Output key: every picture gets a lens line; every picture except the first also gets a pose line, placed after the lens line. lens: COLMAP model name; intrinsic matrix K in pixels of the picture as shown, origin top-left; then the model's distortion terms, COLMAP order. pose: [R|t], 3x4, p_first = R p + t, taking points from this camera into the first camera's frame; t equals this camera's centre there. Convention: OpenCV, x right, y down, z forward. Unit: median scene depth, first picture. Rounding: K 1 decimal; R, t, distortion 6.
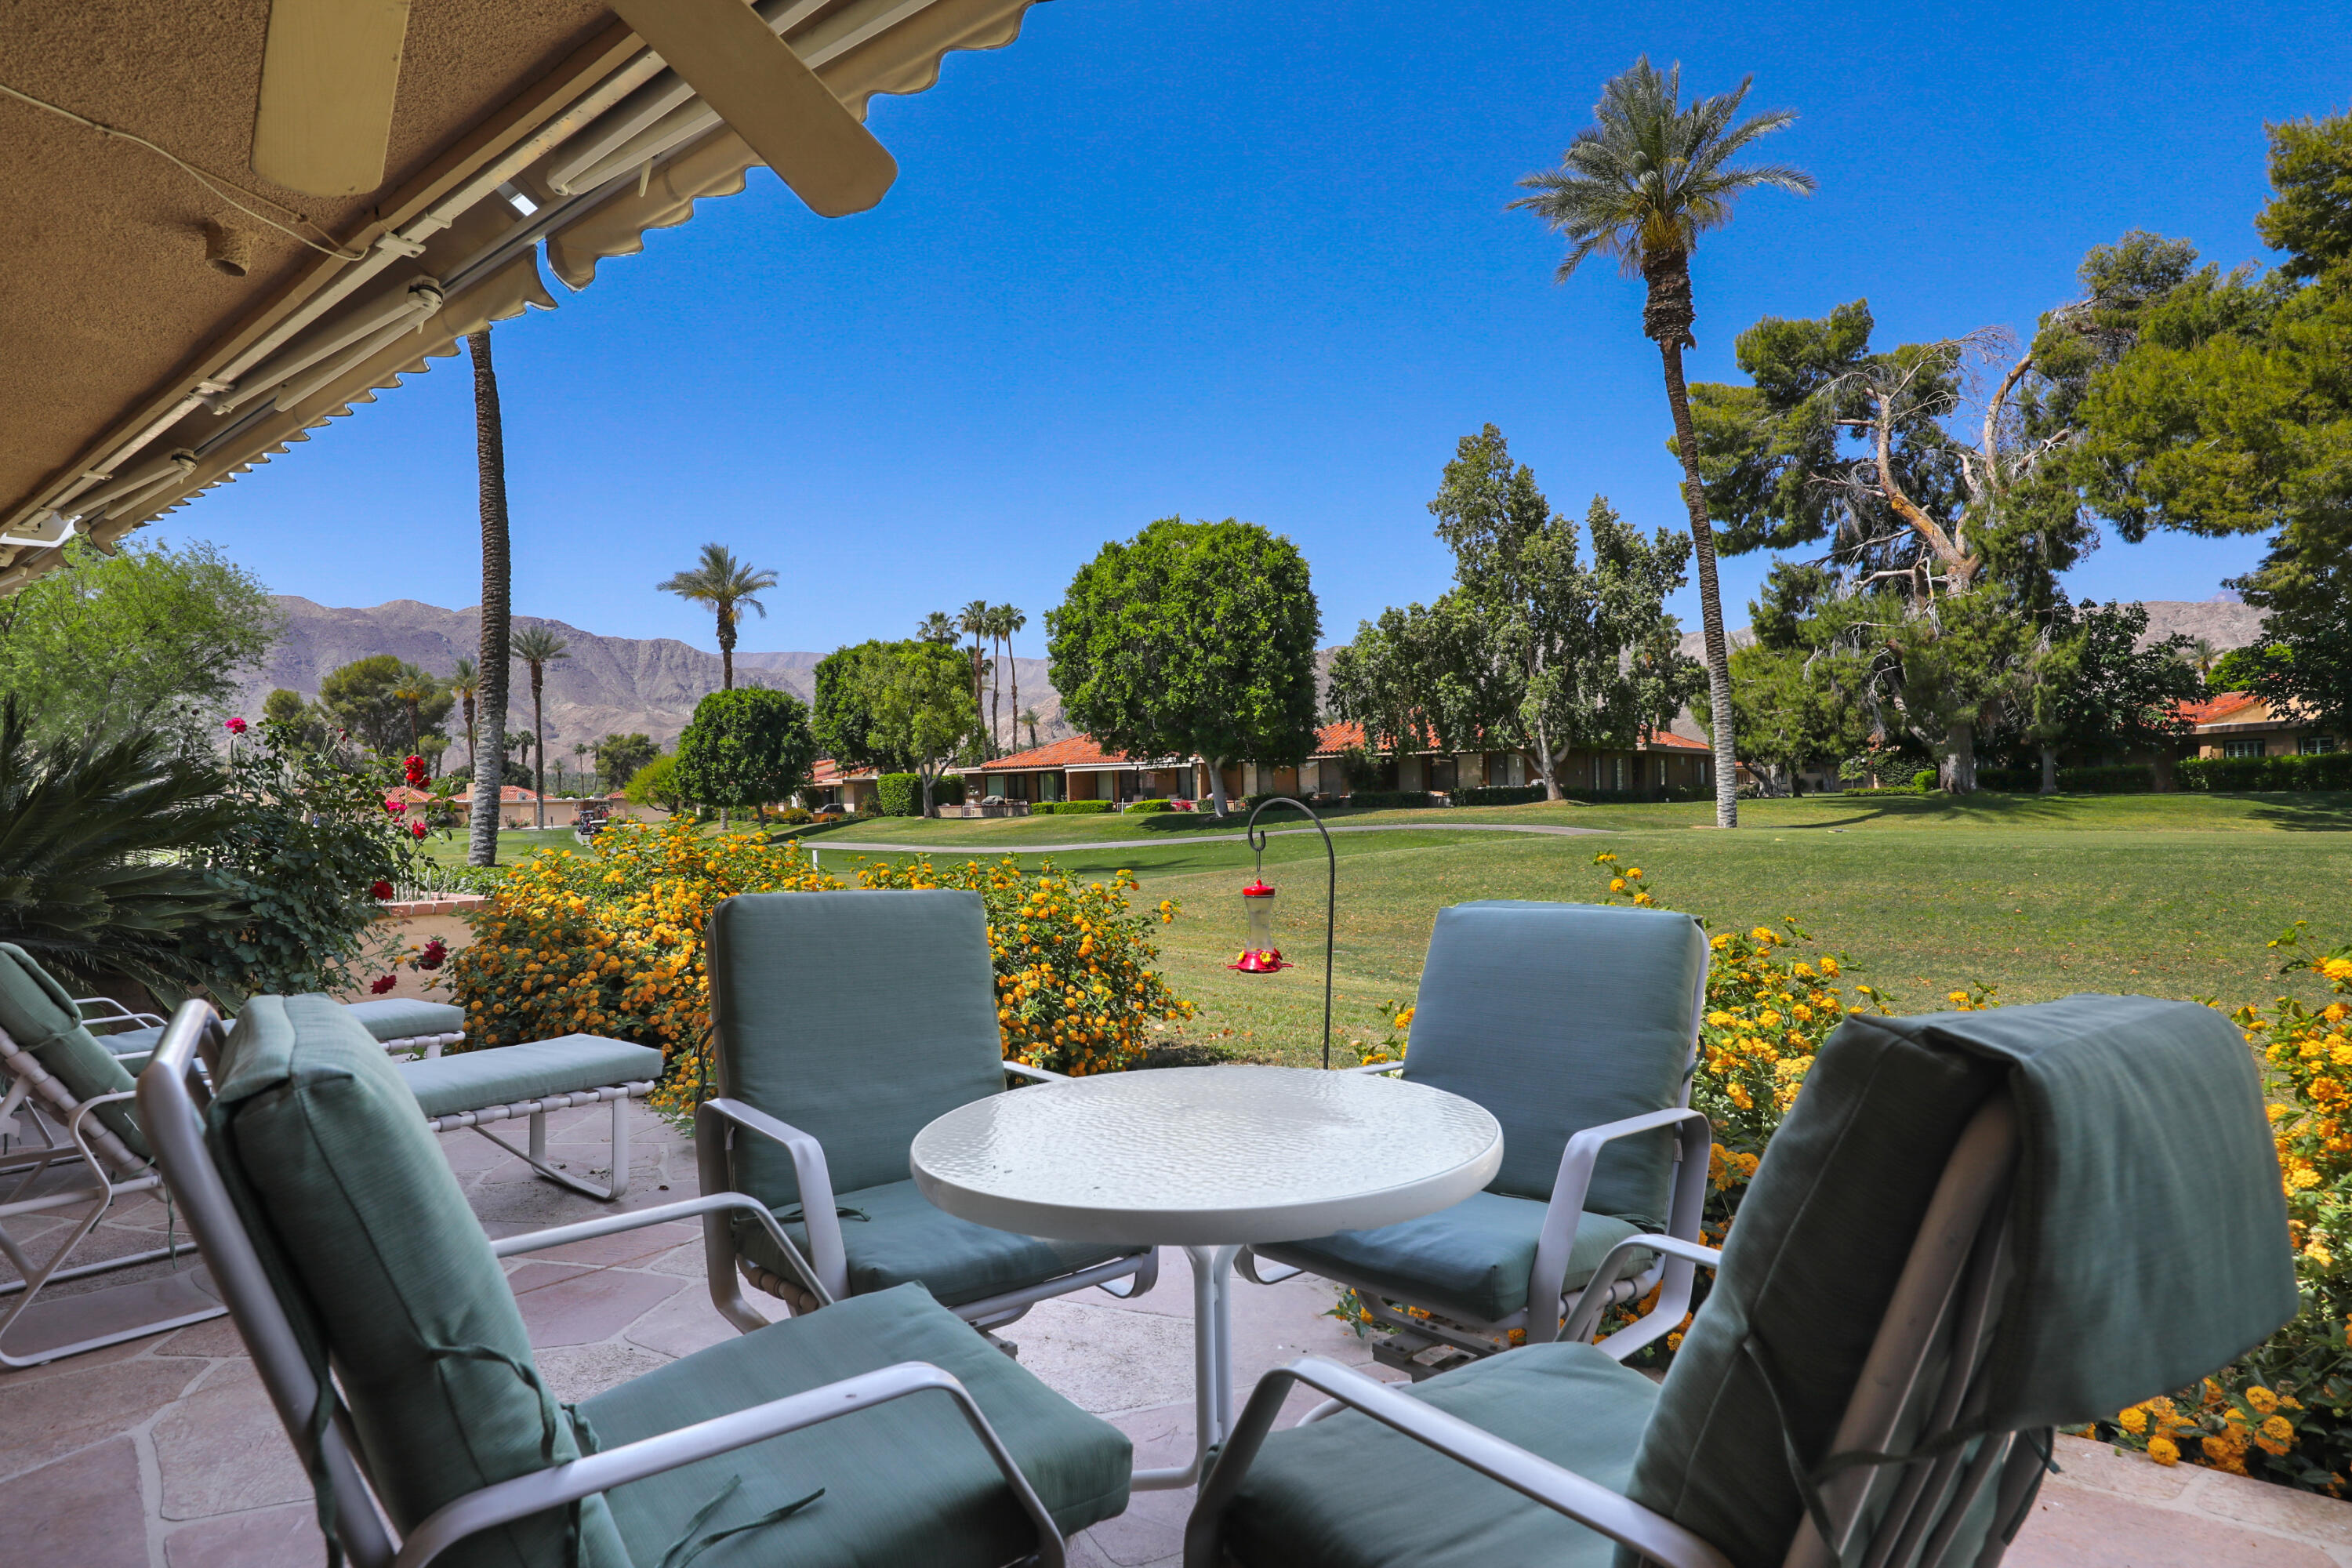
lens RADIAL K [[1236.8, 0, 1189.4], [0, 1236.8, 794.5], [0, 0, 1]] dist [0.009400, -0.005144]
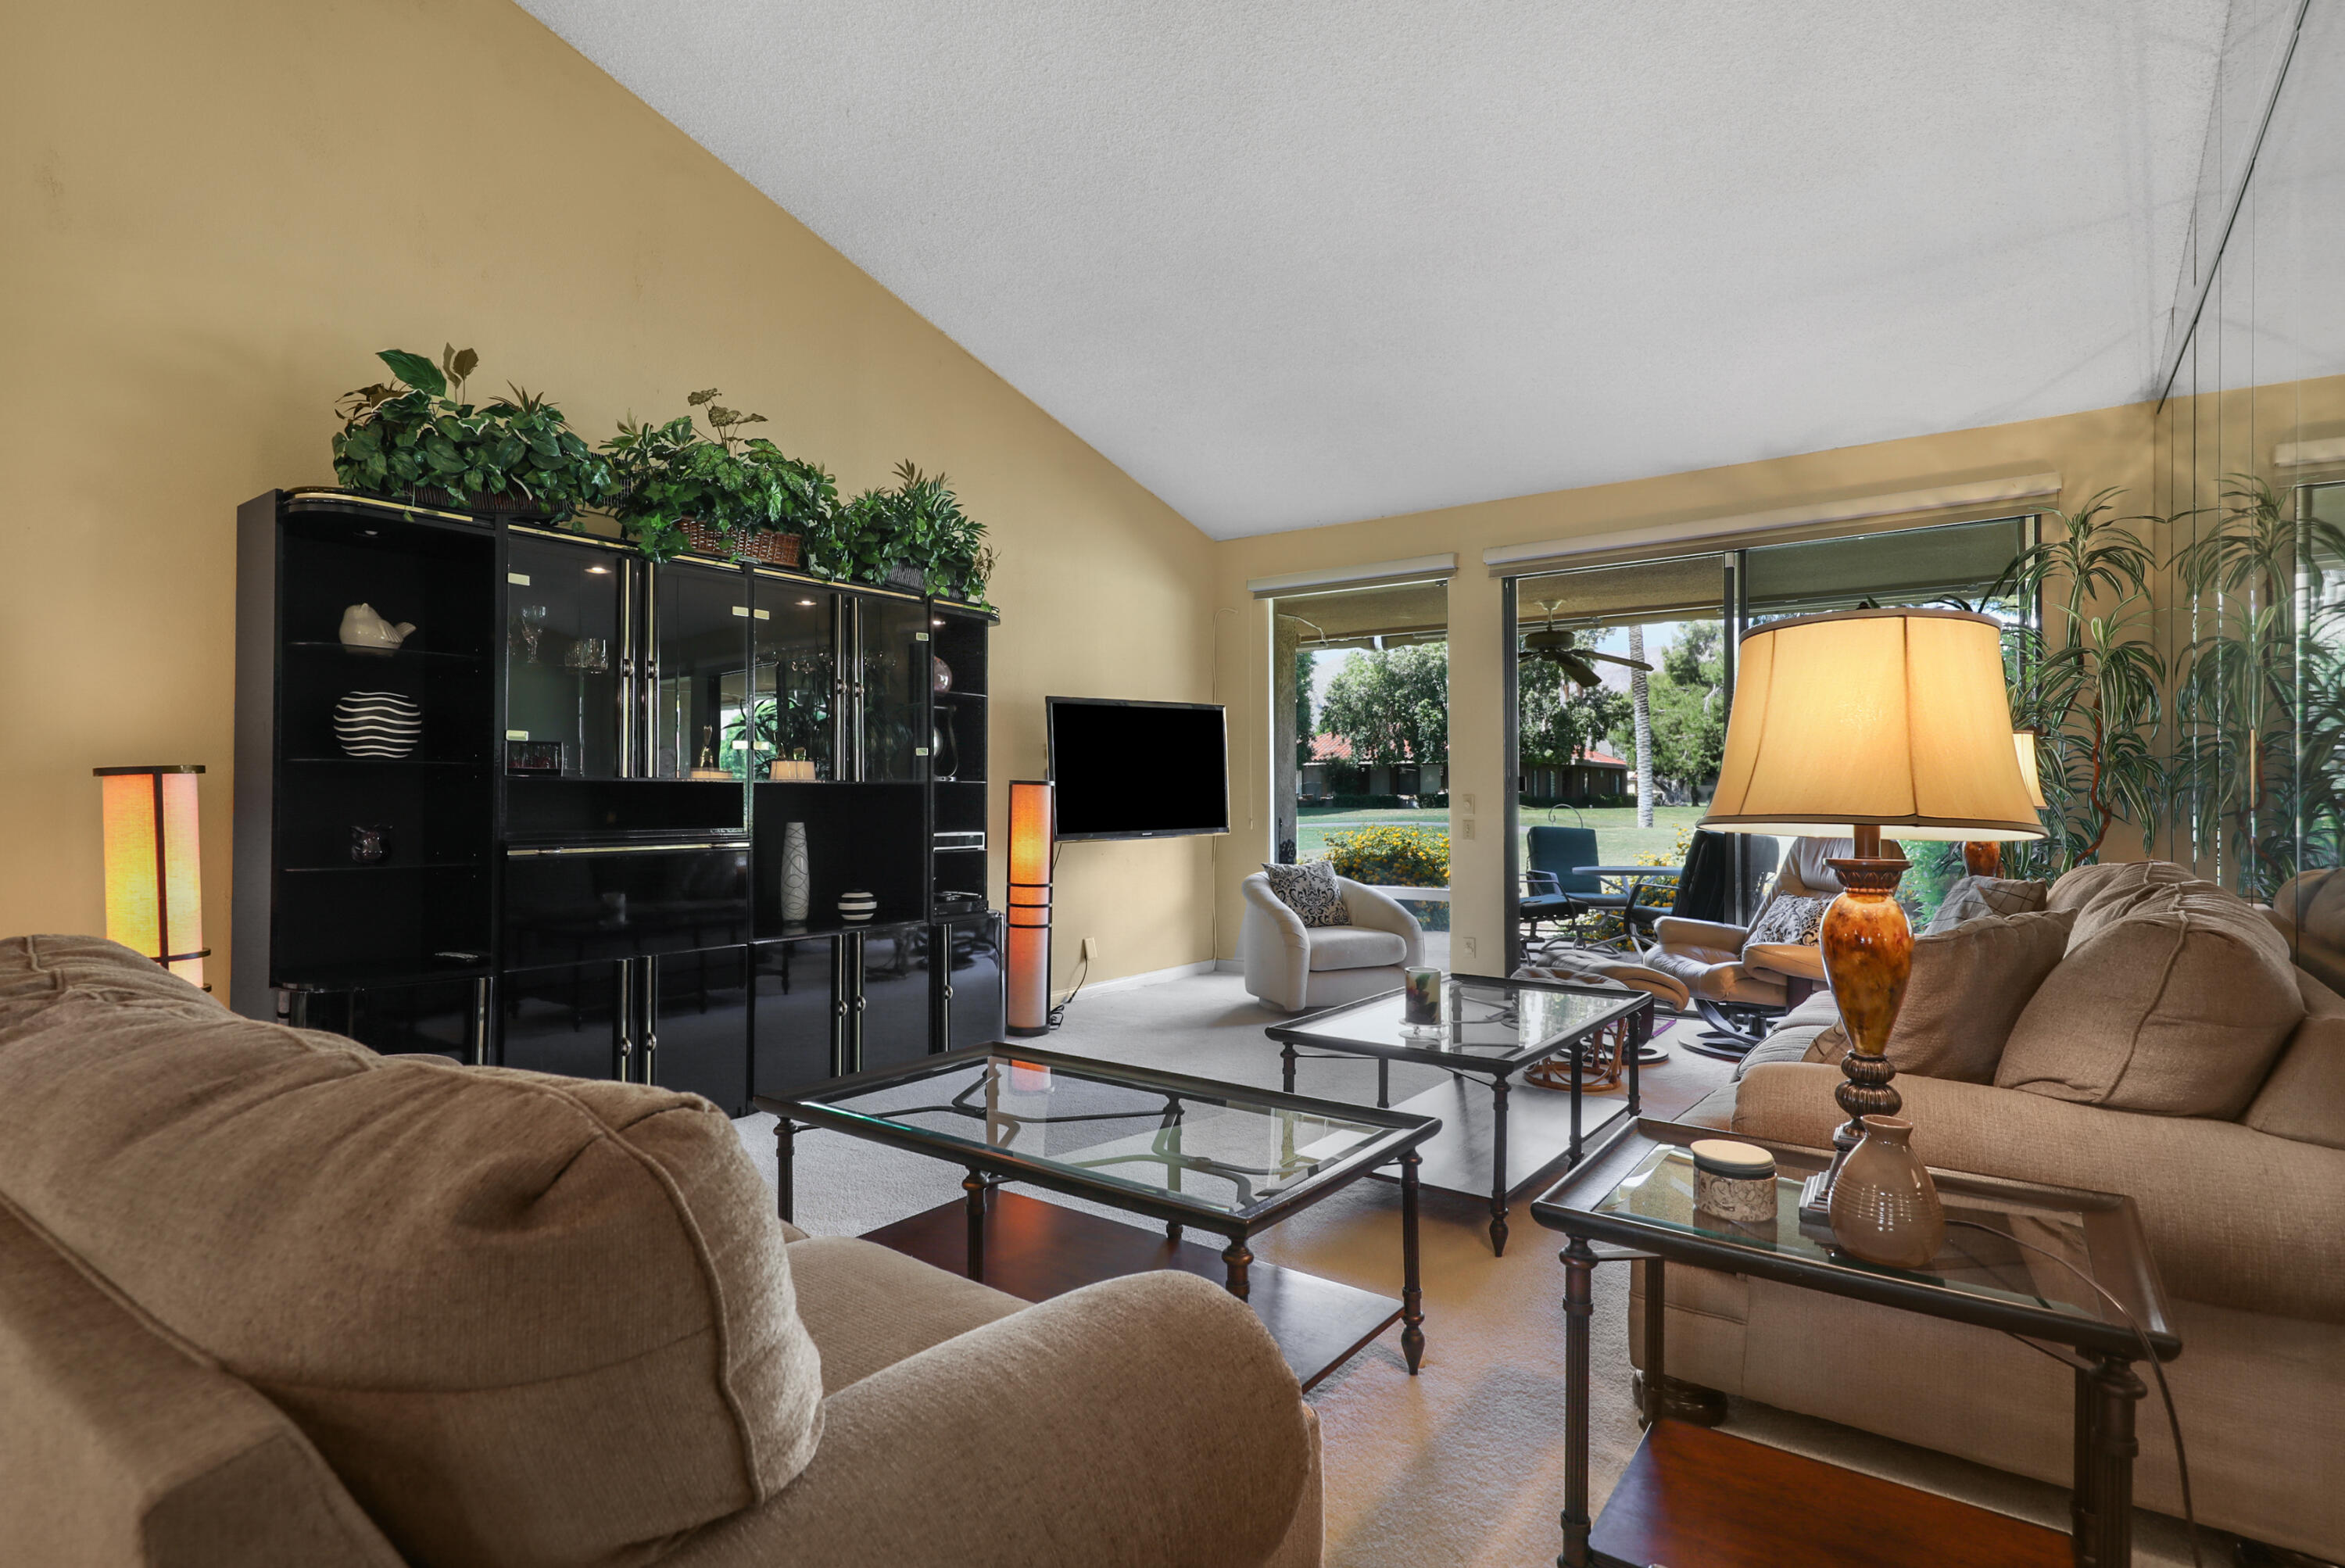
lens RADIAL K [[1185.8, 0, 1177.2], [0, 1185.8, 781.9], [0, 0, 1]] dist [0.002096, 0.001379]
pose [[0.998644, 0.022635, 0.046872, -0.087715], [-0.022231, 0.999711, -0.009118, 0.000094], [-0.047064, 0.008064, 0.998859, -0.164675]]
